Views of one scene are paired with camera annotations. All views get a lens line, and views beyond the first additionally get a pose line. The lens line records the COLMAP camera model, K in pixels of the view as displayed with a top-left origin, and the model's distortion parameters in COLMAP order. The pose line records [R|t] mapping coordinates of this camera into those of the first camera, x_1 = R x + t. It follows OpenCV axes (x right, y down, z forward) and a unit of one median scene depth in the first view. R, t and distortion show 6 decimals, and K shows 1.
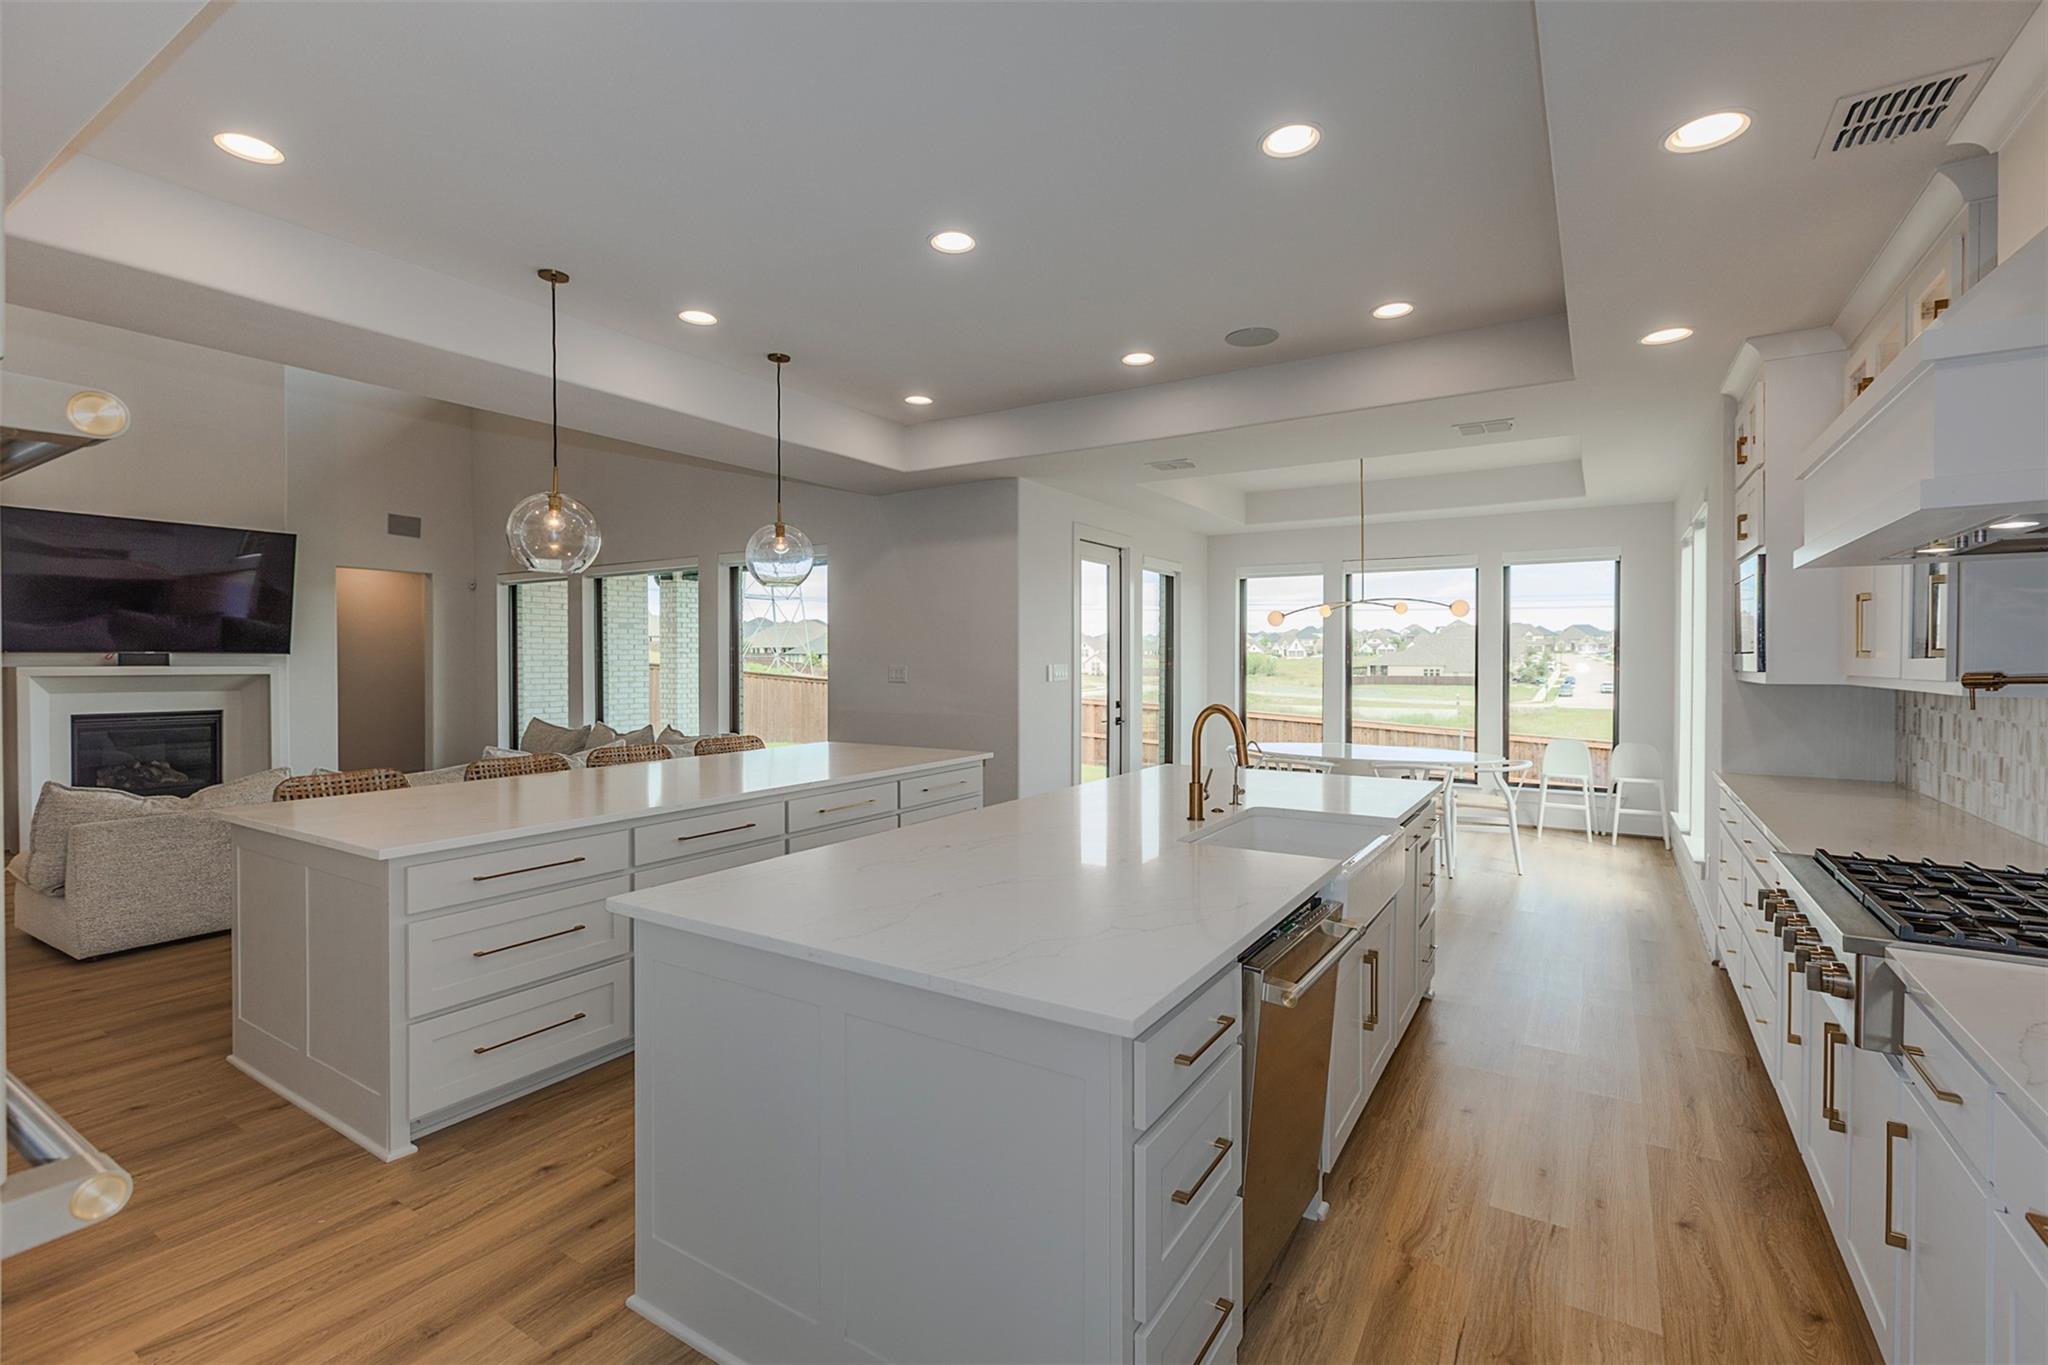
lens RADIAL K [[923.7, 0, 1023.2], [0, 923.7, 660.3], [0, 0, 1]] dist [-0.002298, -0.000974]
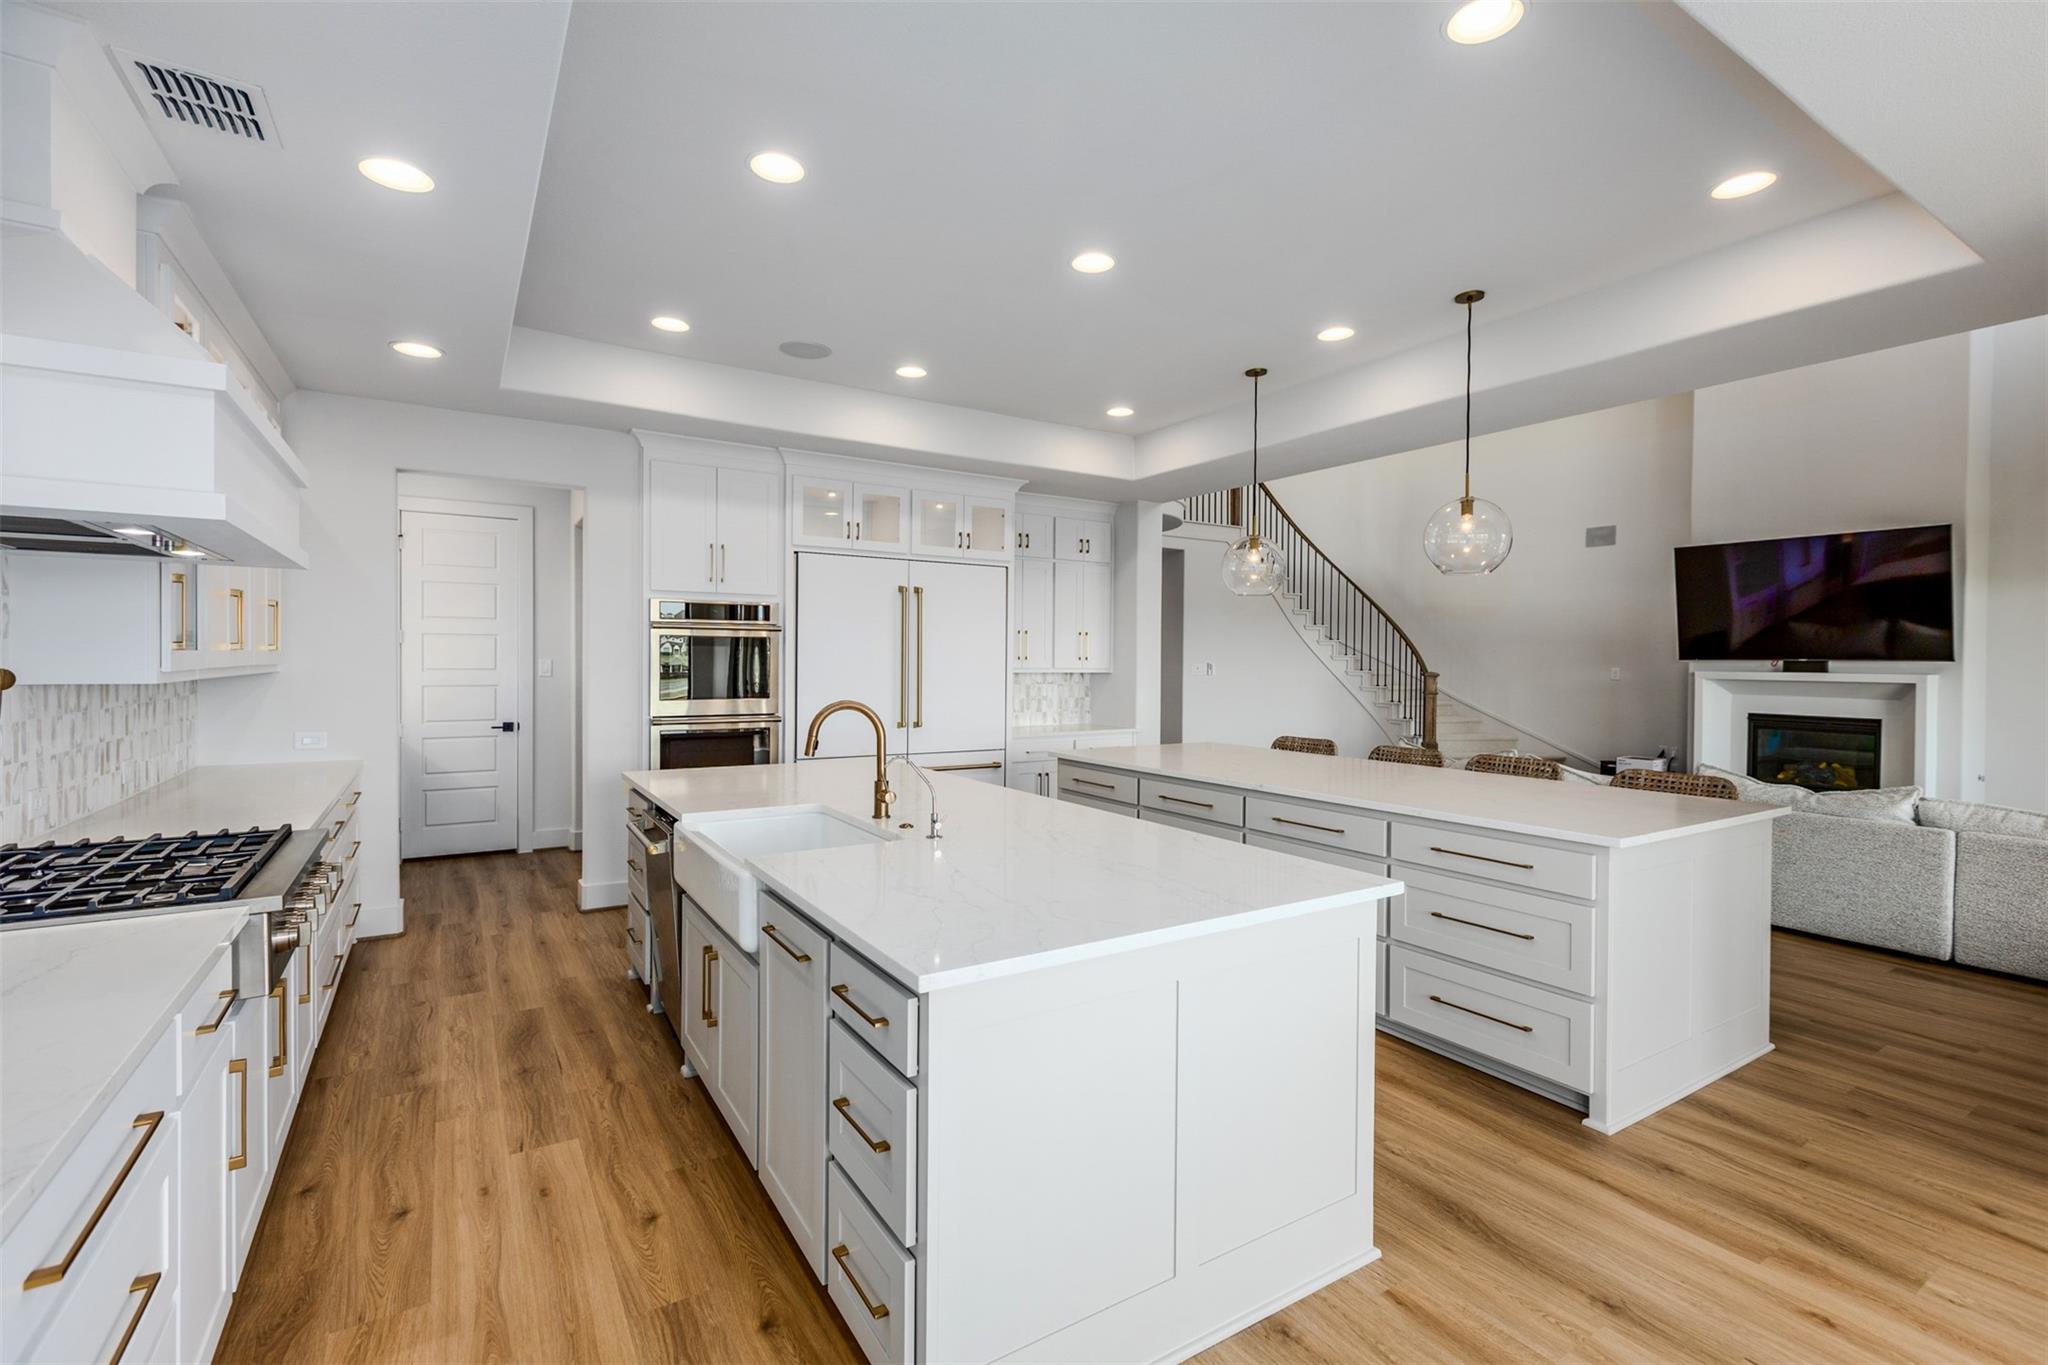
lens RADIAL K [[923.7, 0, 1026.8], [0, 923.7, 679.5], [0, 0, 1]] dist [-0.002298, -0.000974]
pose [[-0.438541, 0.014301, -0.898597, 1.086335], [-0.007944, 0.999773, 0.019788, 0.000674], [0.898676, 0.015817, -0.438328, 1.690634]]
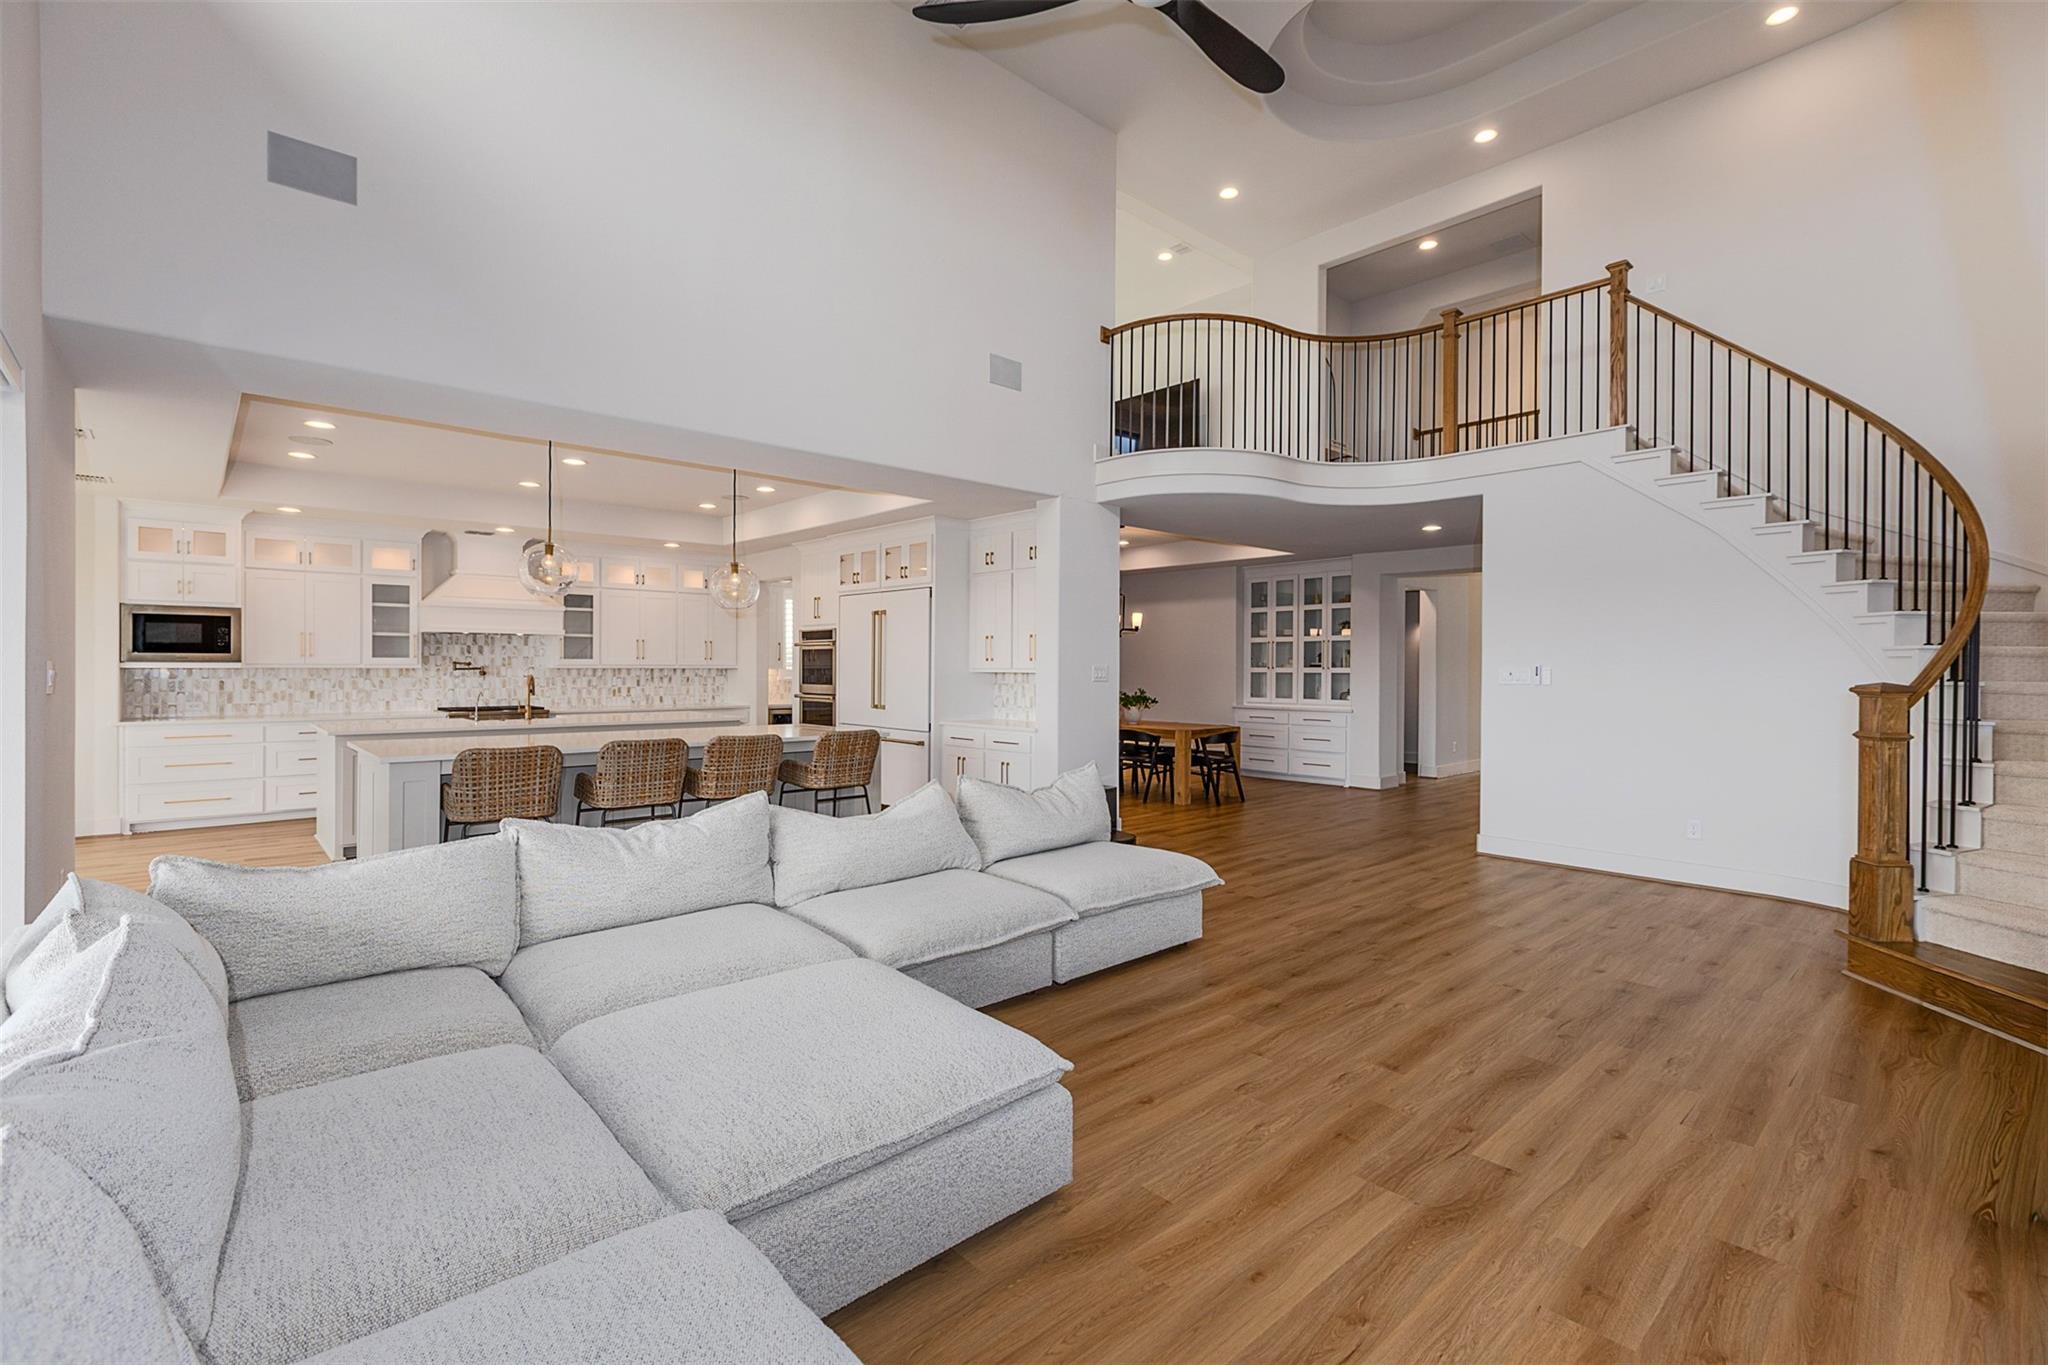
lens RADIAL K [[923.7, 0, 1023.1], [0, 923.7, 673.3], [0, 0, 1]] dist [-0.002298, -0.000974]
pose [[-0.963344, -0.002605, 0.268258, -0.554546], [0.002453, 0.999825, 0.018520, -0.008436], [-0.268260, 0.018499, -0.963169, 2.572219]]
